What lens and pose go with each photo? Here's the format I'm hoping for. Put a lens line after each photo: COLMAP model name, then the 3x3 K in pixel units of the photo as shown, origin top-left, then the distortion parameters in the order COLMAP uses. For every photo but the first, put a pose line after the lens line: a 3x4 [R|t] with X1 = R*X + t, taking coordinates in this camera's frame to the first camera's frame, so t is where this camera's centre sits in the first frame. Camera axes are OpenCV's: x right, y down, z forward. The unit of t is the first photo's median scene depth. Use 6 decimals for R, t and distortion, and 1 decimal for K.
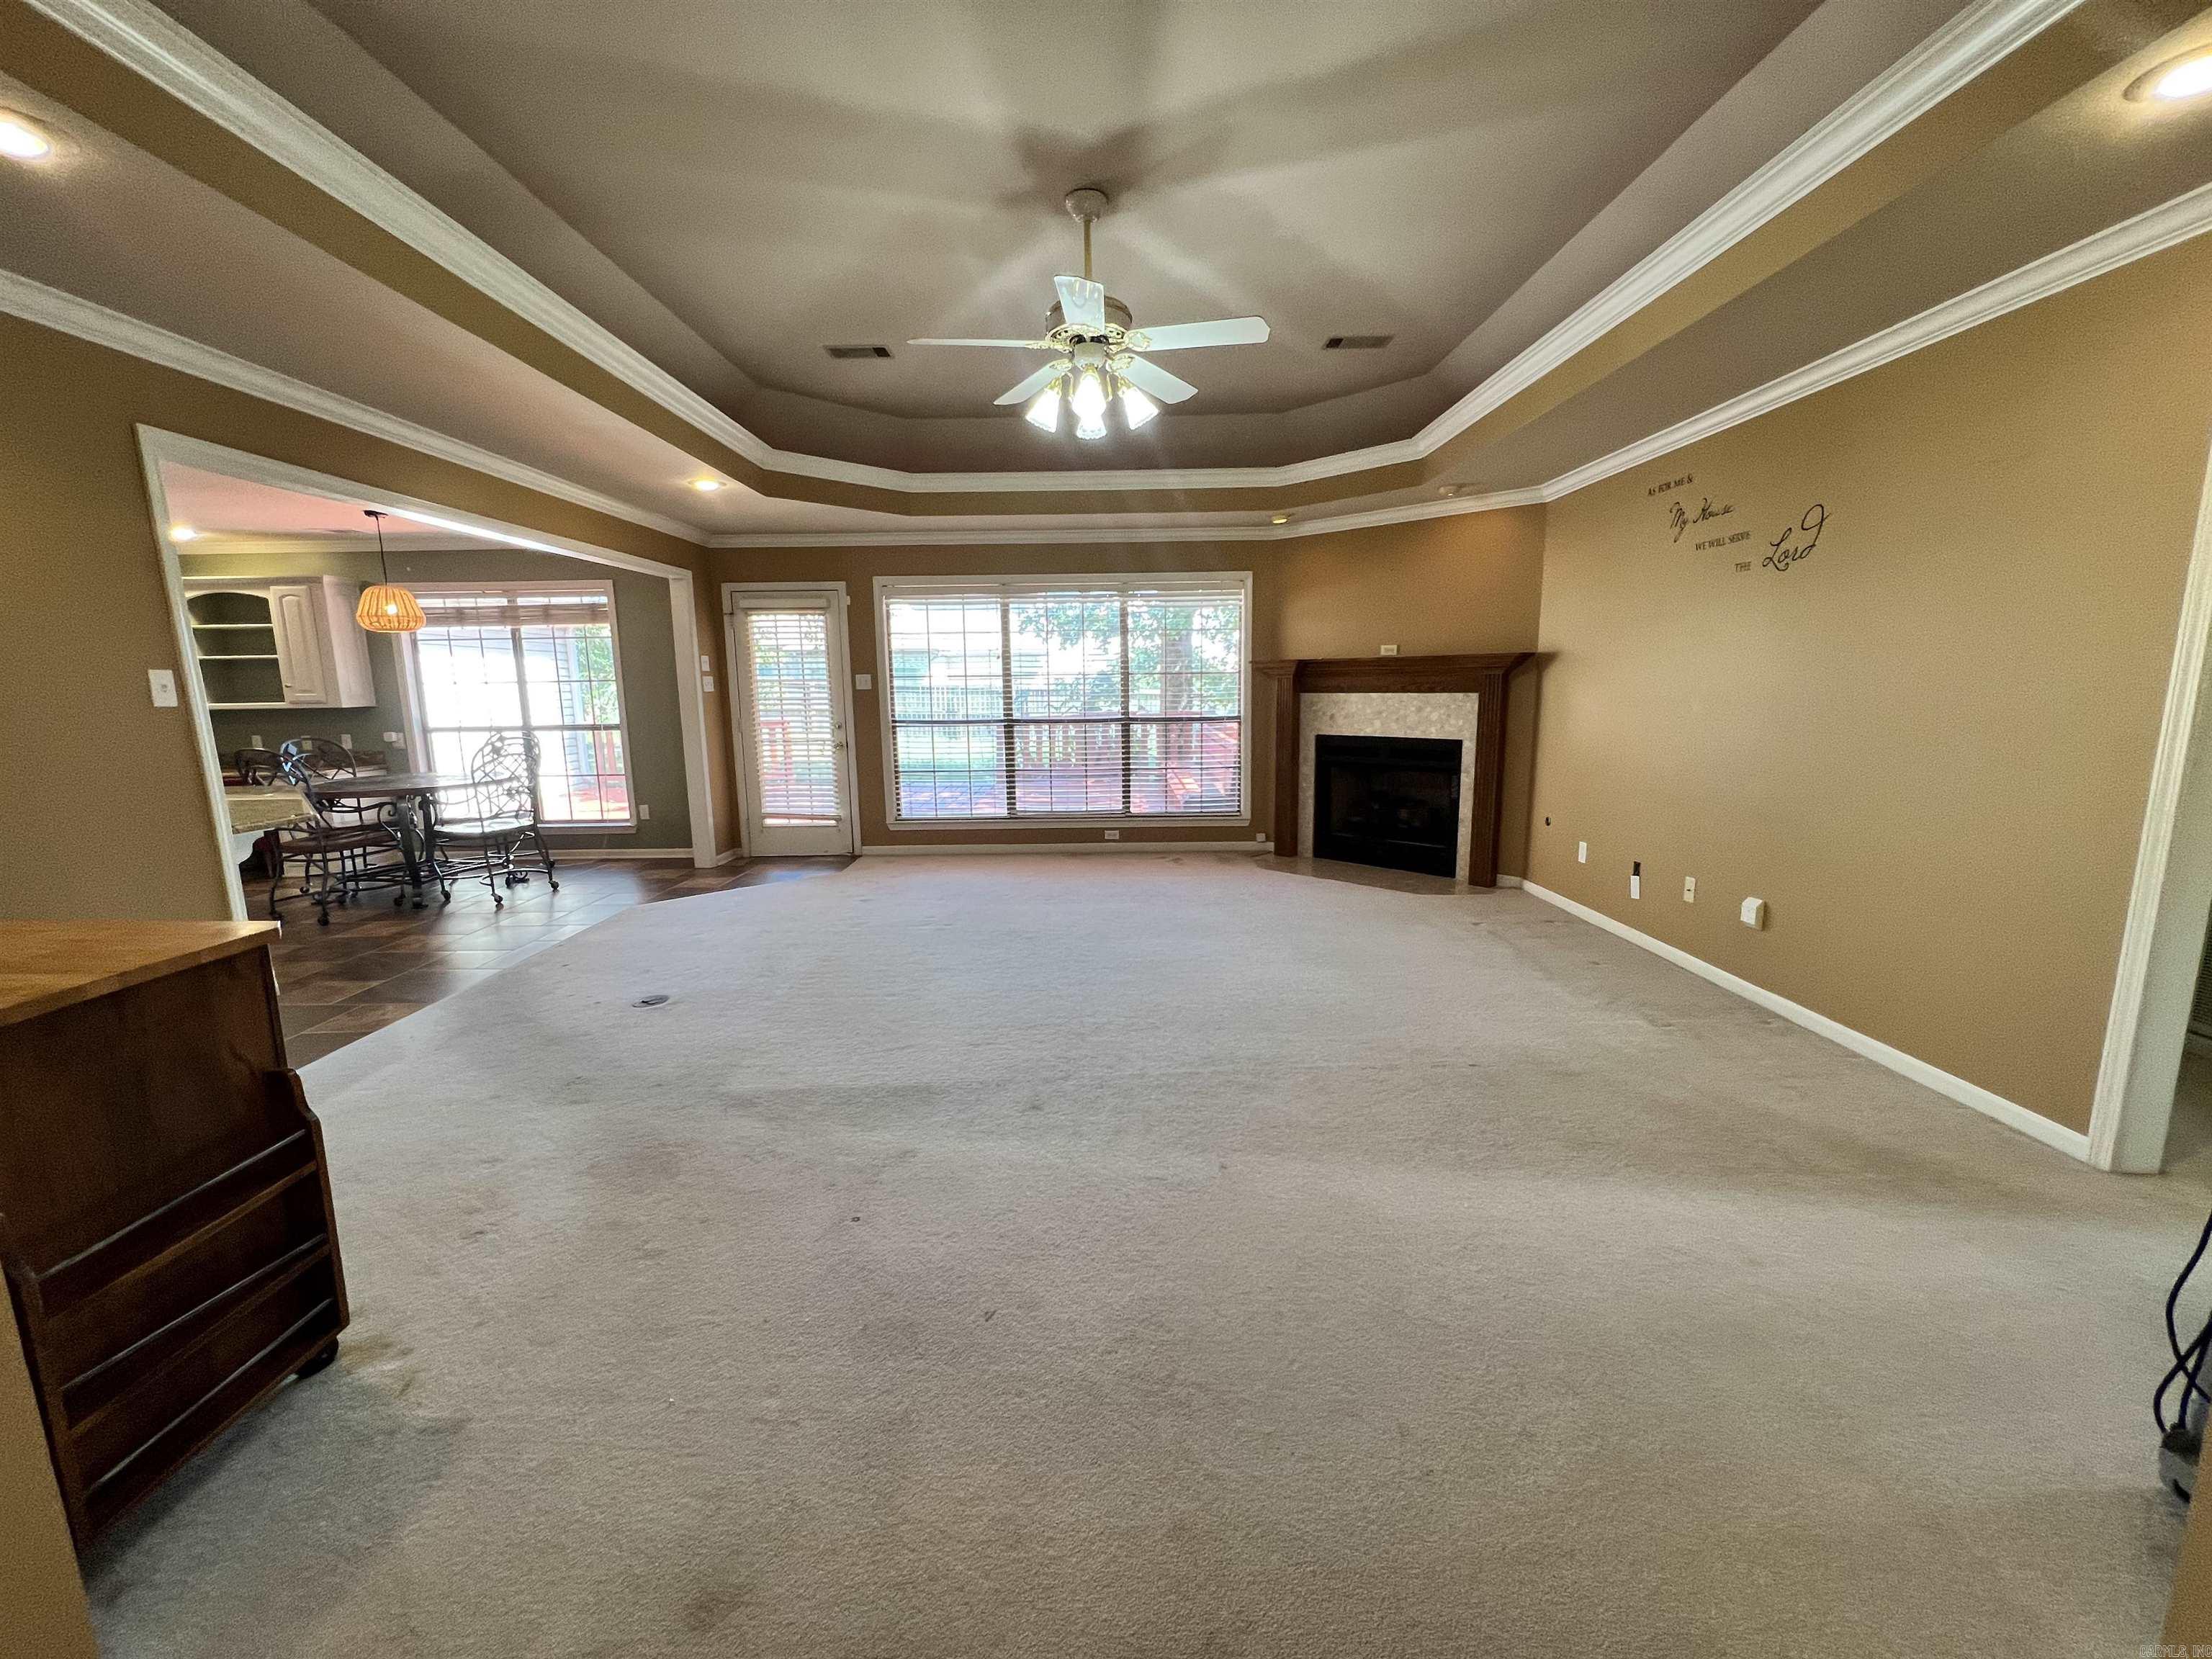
lens RADIAL K [[895.2, 0, 1103.0], [0, 895.2, 830.7], [0, 0, 1]] dist [-0.003918, -0.000407]
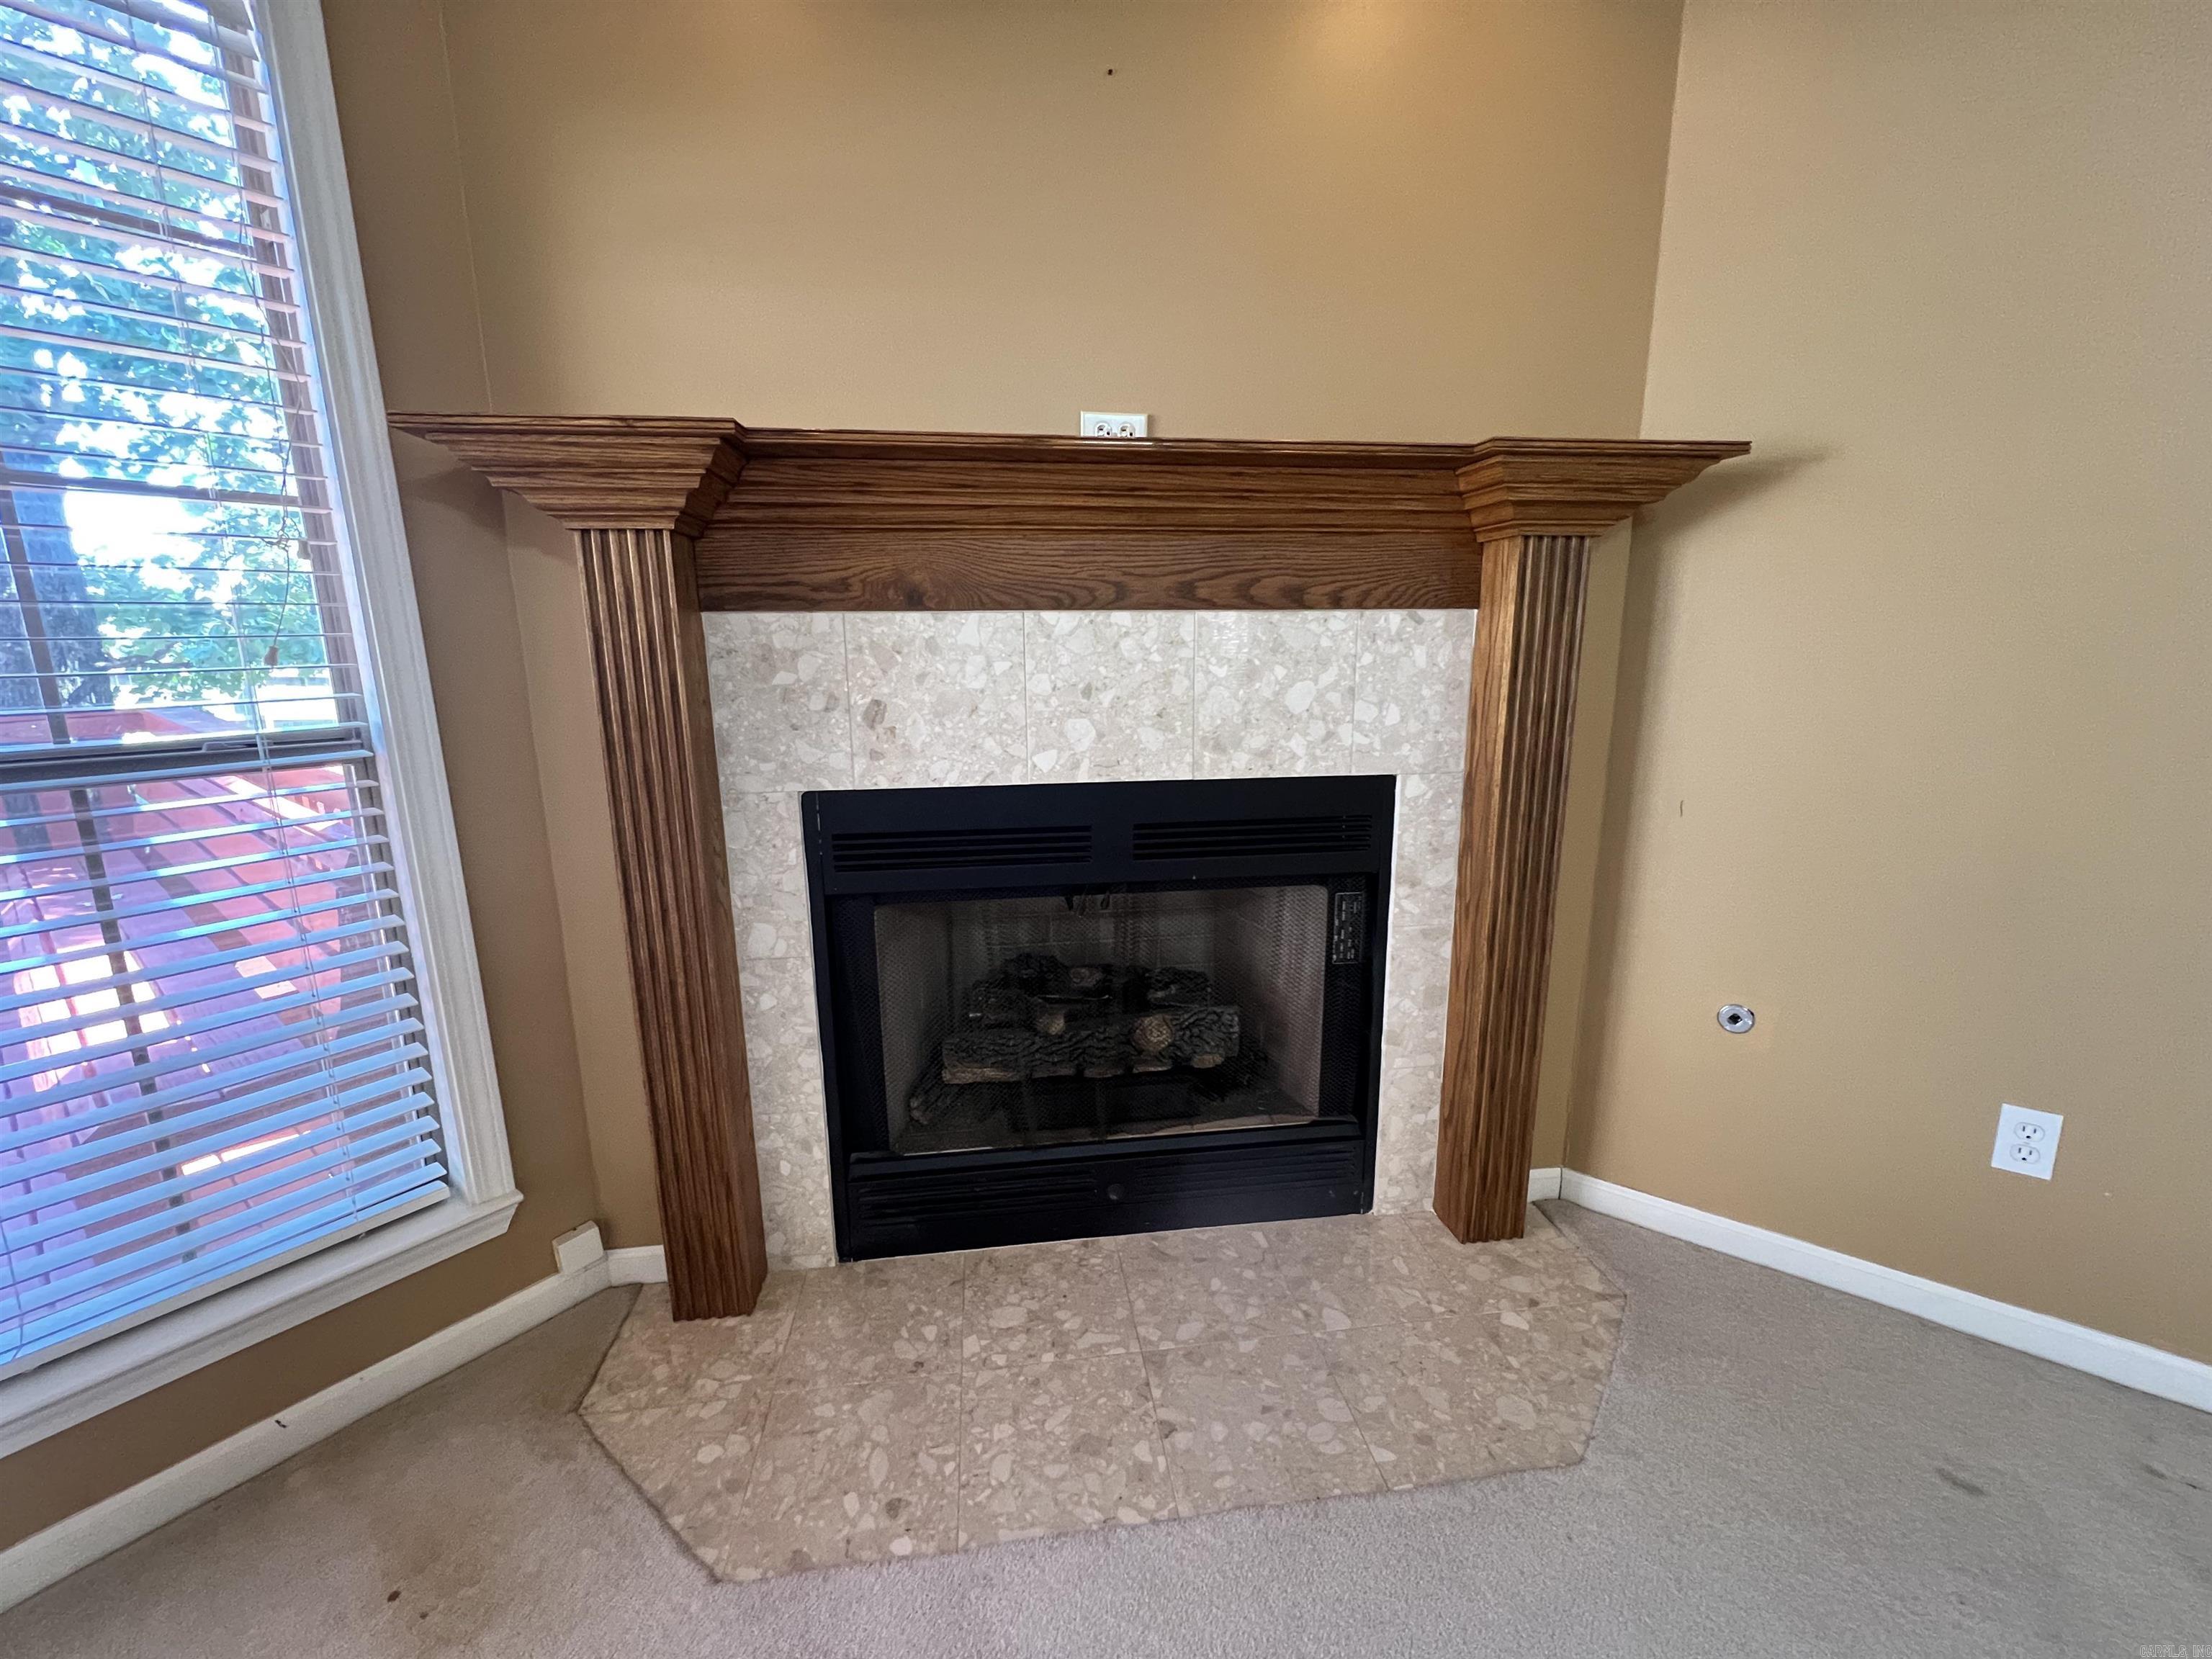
lens RADIAL K [[895.2, 0, 1099.9], [0, 895.2, 823.6], [0, 0, 1]] dist [-0.003918, -0.000407]
pose [[0.608359, -0.158372, 0.777700, 0.112839], [0.126144, 0.986727, 0.102262, -0.124981], [-0.783573, 0.035890, 0.620262, 0.877297]]
